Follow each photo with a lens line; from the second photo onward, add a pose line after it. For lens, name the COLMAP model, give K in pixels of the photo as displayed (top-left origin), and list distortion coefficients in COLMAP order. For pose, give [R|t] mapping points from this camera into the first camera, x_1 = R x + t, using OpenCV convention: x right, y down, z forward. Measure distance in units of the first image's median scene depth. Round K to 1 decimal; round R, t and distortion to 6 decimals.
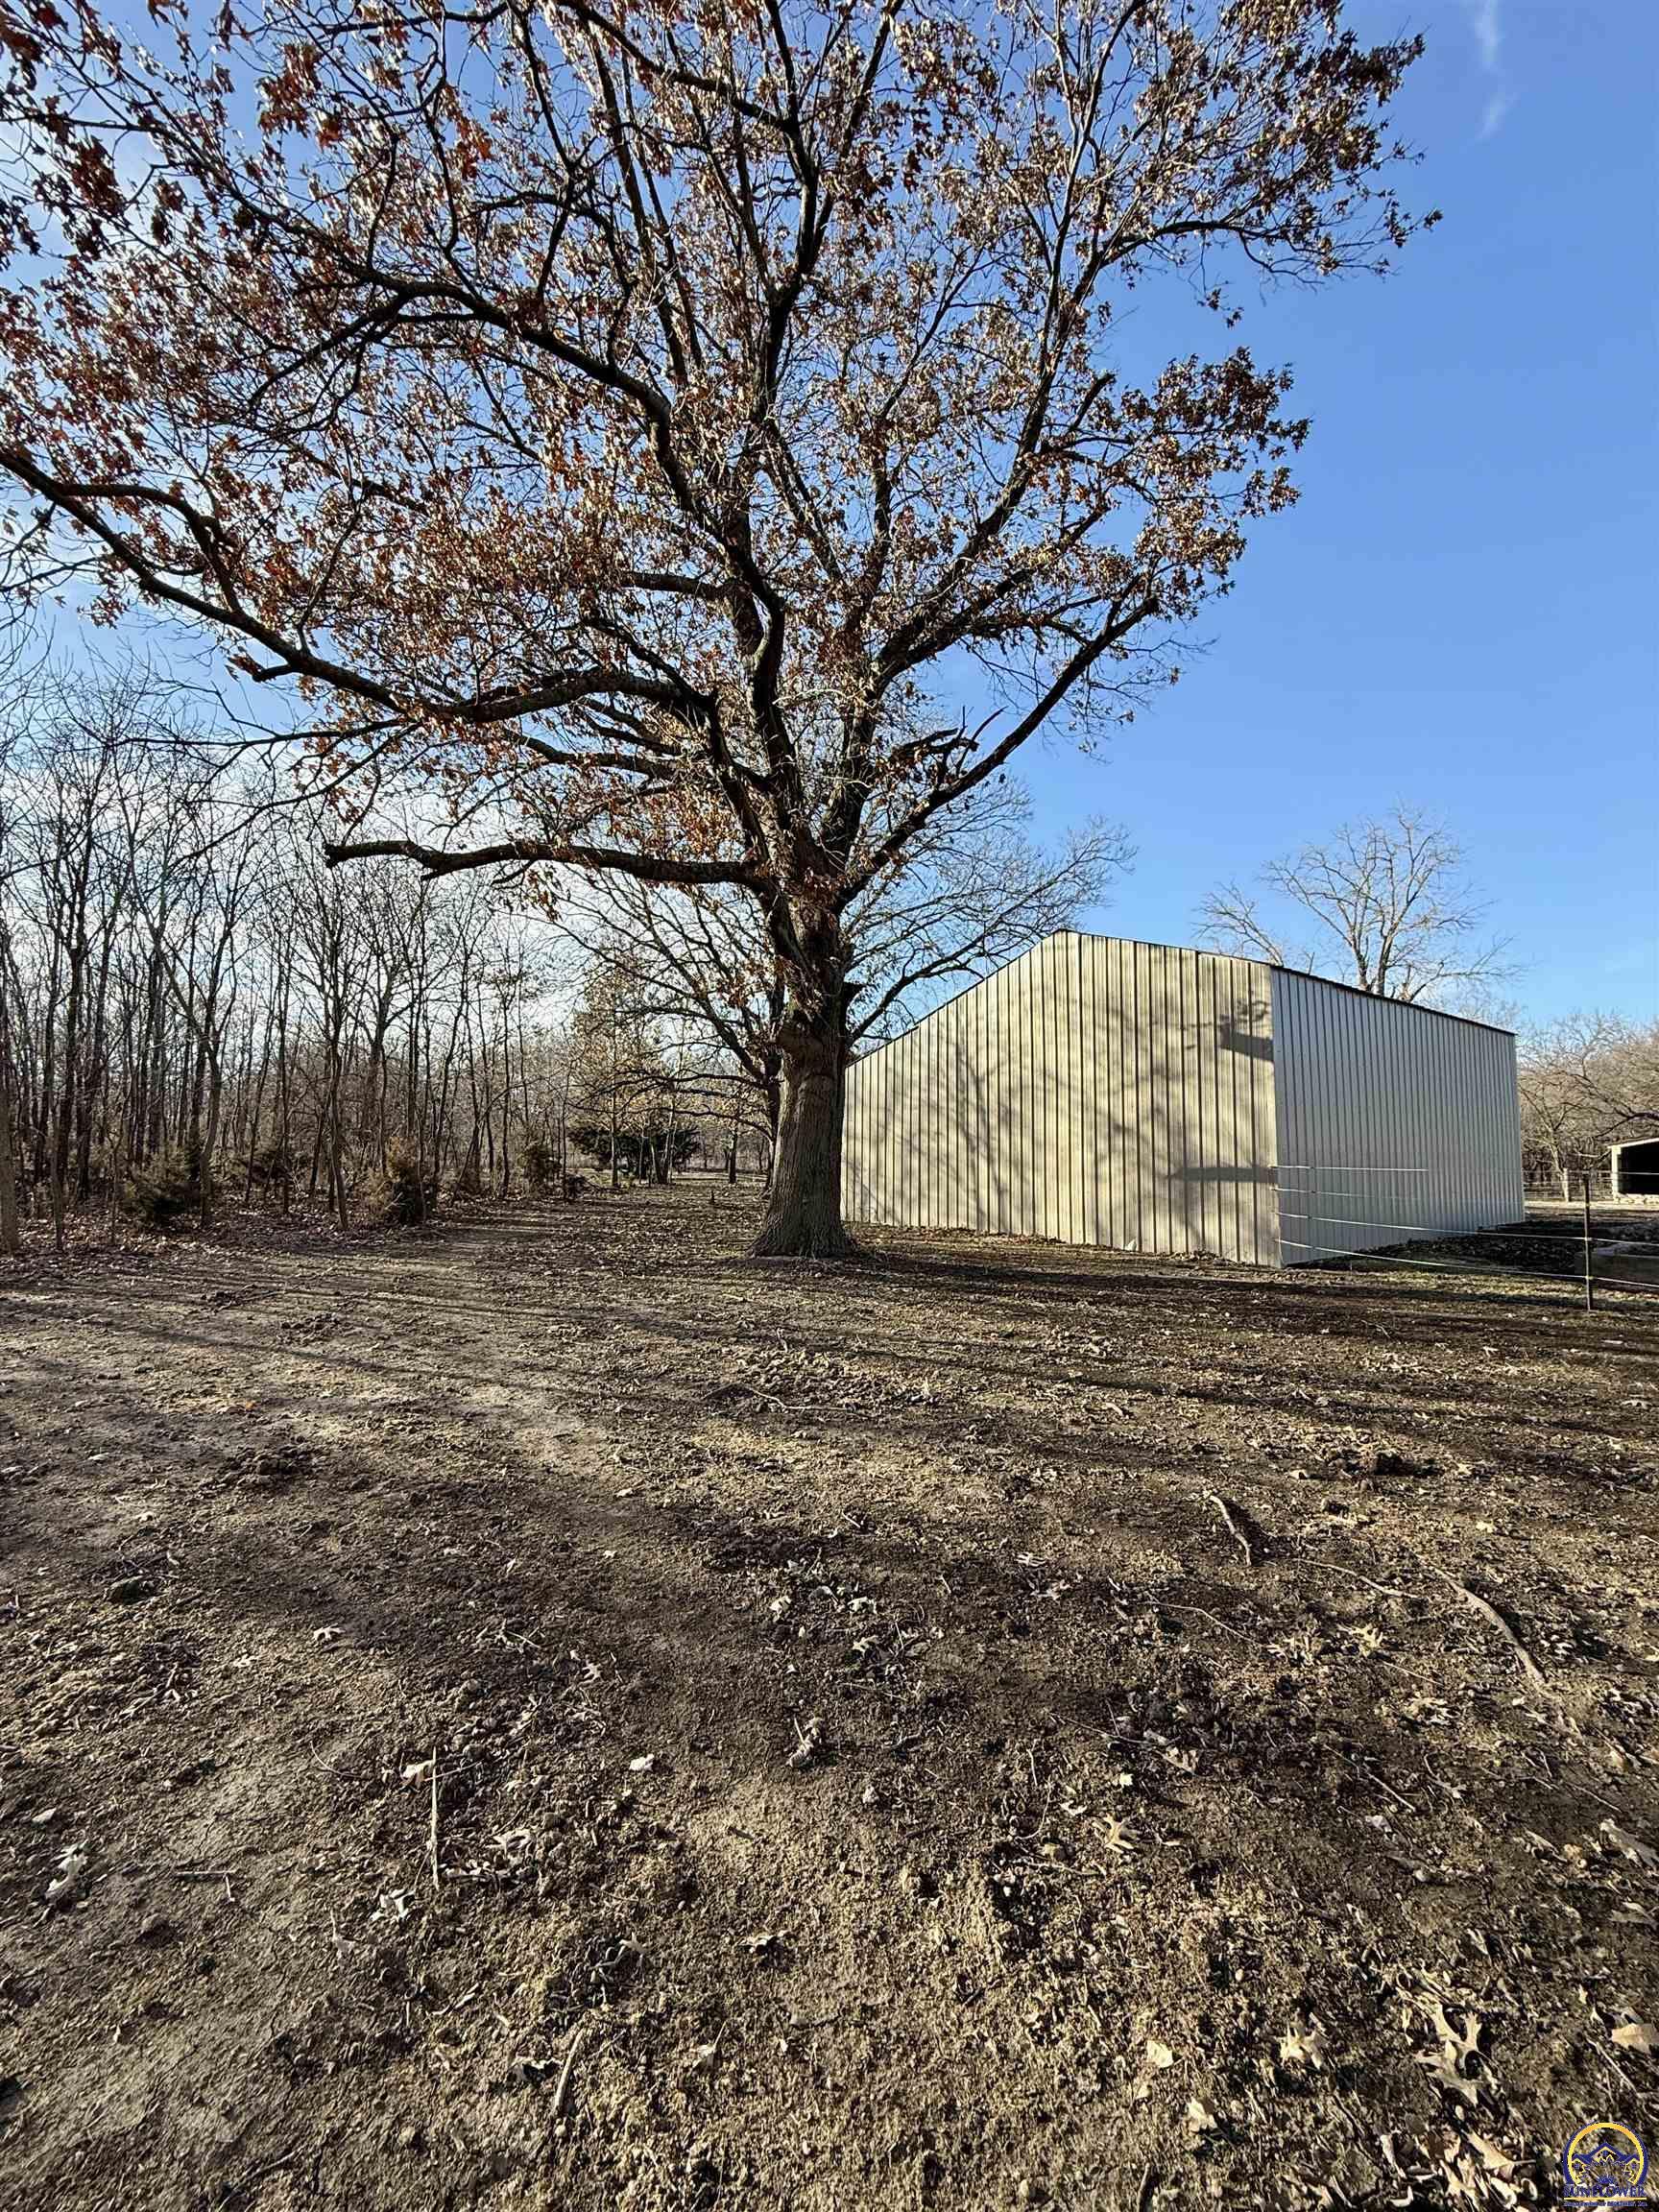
lens RADIAL K [[880.7, 0, 827.8], [0, 880.7, 1099.1], [0, 0, 1]] dist [-0.001363, -0.001016]
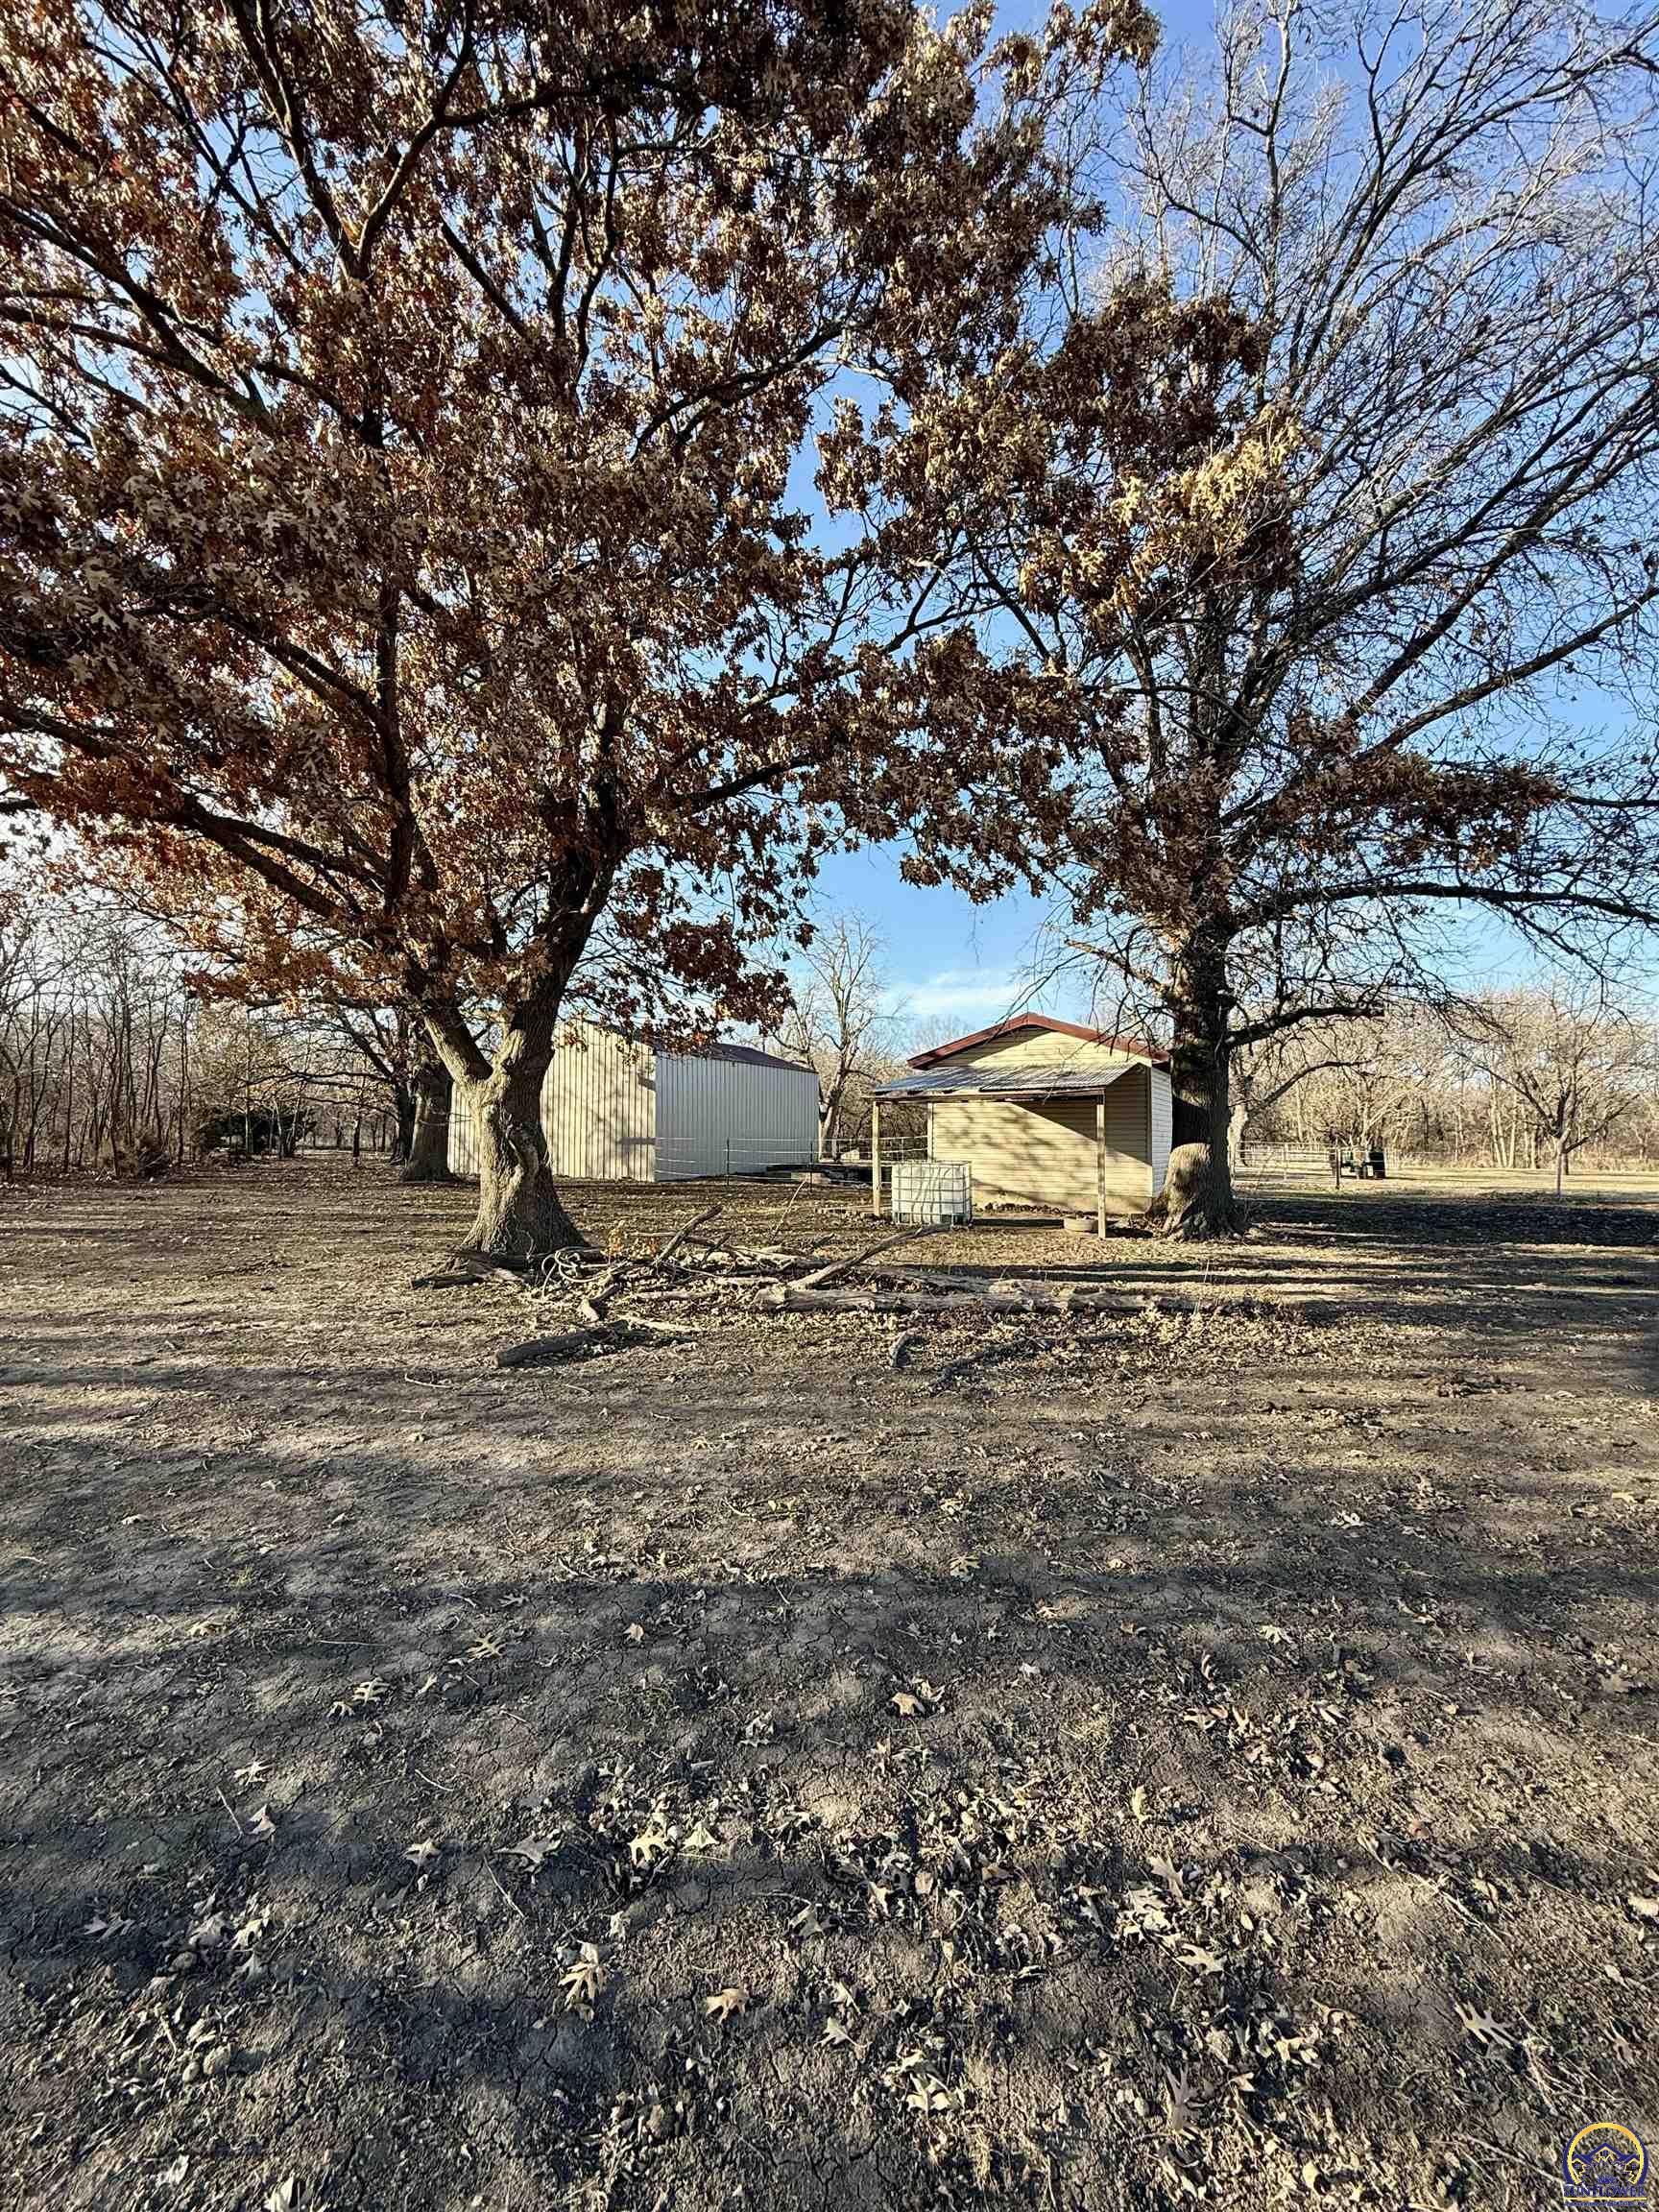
lens RADIAL K [[880.7, 0, 832.6], [0, 880.7, 1104.5], [0, 0, 1]] dist [-0.001363, -0.001016]
pose [[0.916306, 0.002955, 0.400467, 0.004708], [-0.016680, 0.999387, 0.030791, -0.034265], [-0.400130, -0.034894, 0.915794, -0.507609]]
